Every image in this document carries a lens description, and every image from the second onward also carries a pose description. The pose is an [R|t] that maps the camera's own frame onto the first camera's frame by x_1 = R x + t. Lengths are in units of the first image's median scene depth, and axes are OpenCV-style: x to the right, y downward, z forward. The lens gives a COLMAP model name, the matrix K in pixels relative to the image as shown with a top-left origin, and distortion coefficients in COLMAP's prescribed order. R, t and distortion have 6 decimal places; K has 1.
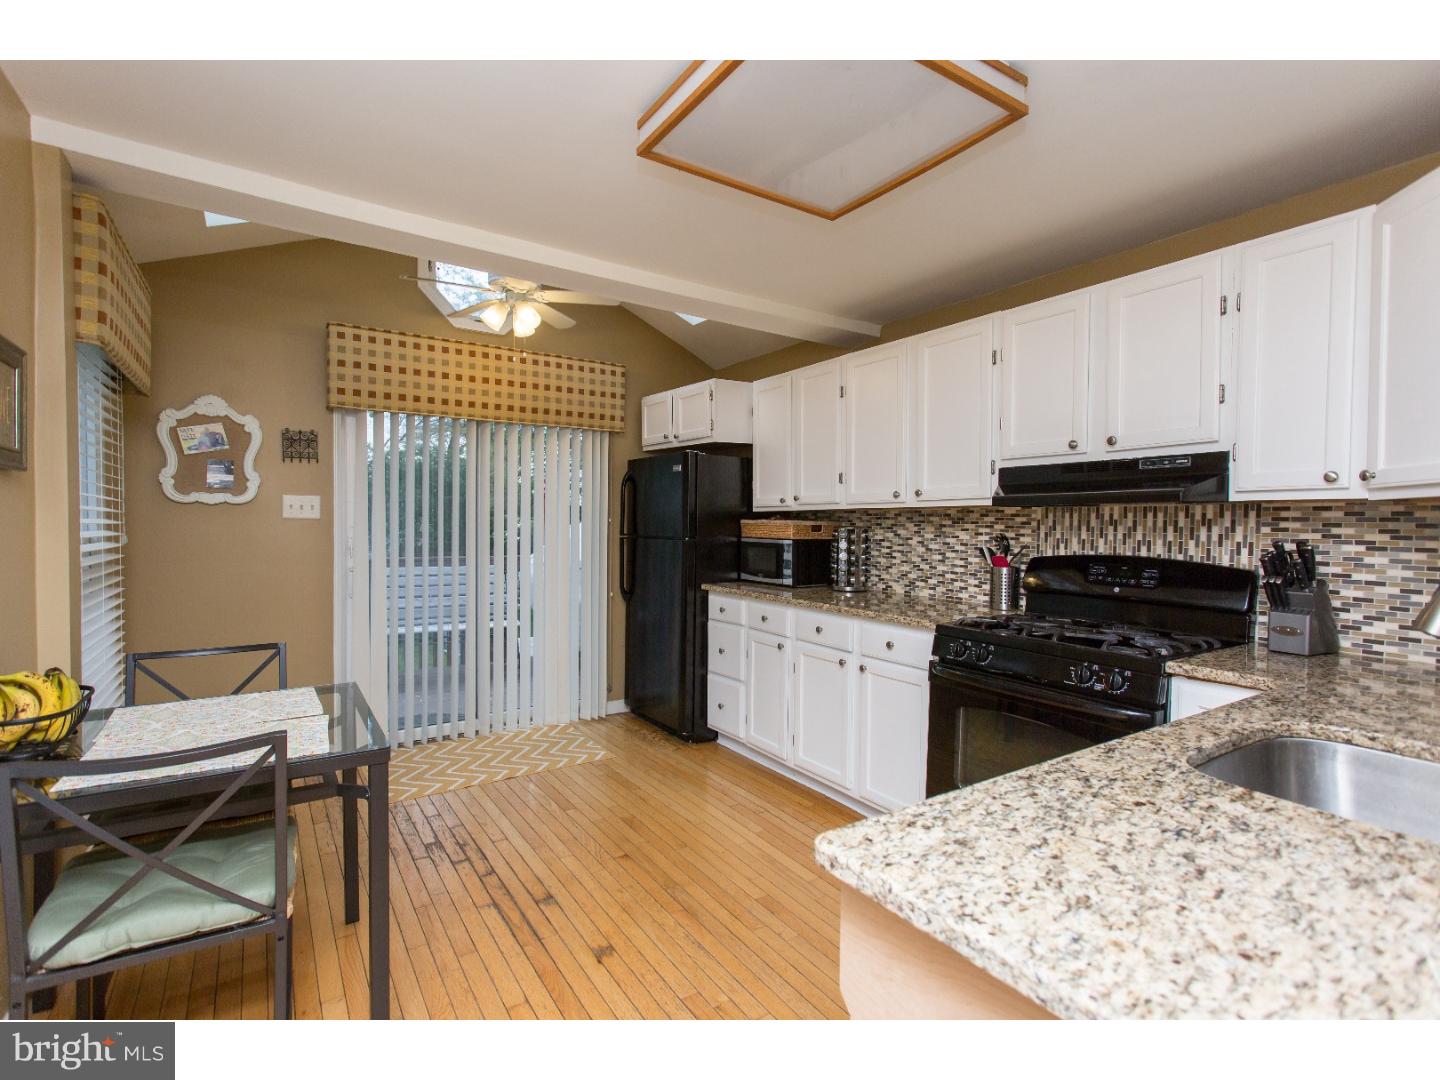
lens RADIAL K [[700.7, 0, 685.2], [0, 700.7, 533.2], [0, 0, 1]] dist [-0.003466, 0.001914]
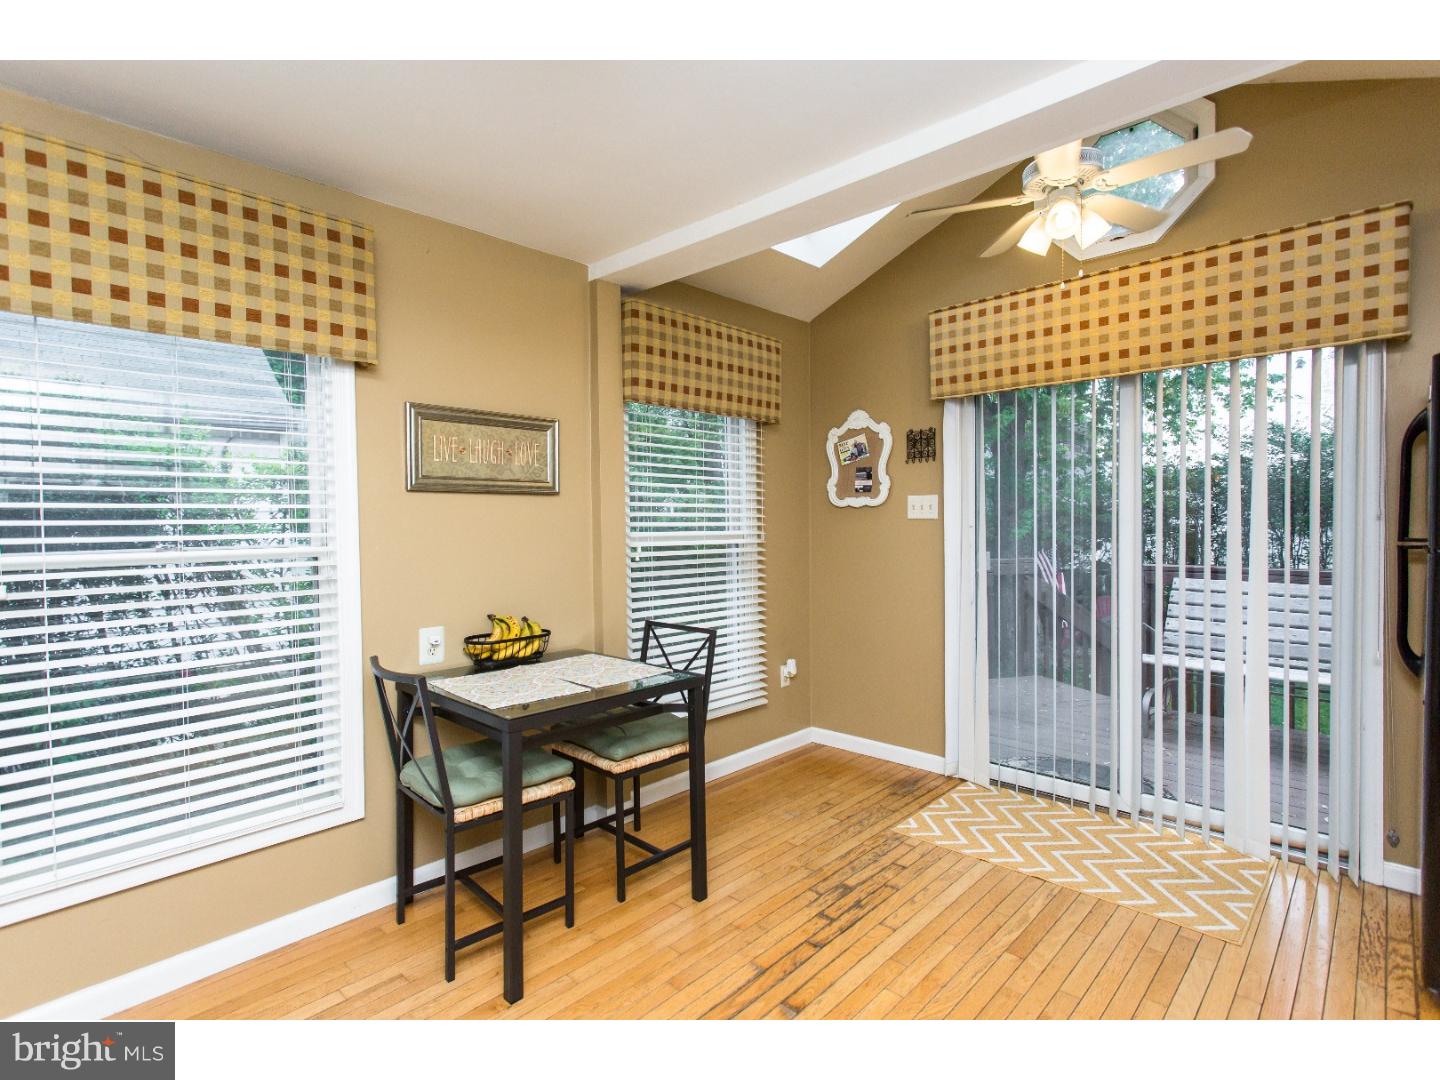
lens RADIAL K [[700.7, 0, 717.0], [0, 700.7, 534.1], [0, 0, 1]] dist [-0.003466, 0.001914]
pose [[0.224525, 0.002993, -0.974464, 0.338797], [-0.009234, 0.999957, 0.000944, 0.002522], [0.974424, 0.008786, 0.224543, 0.478881]]
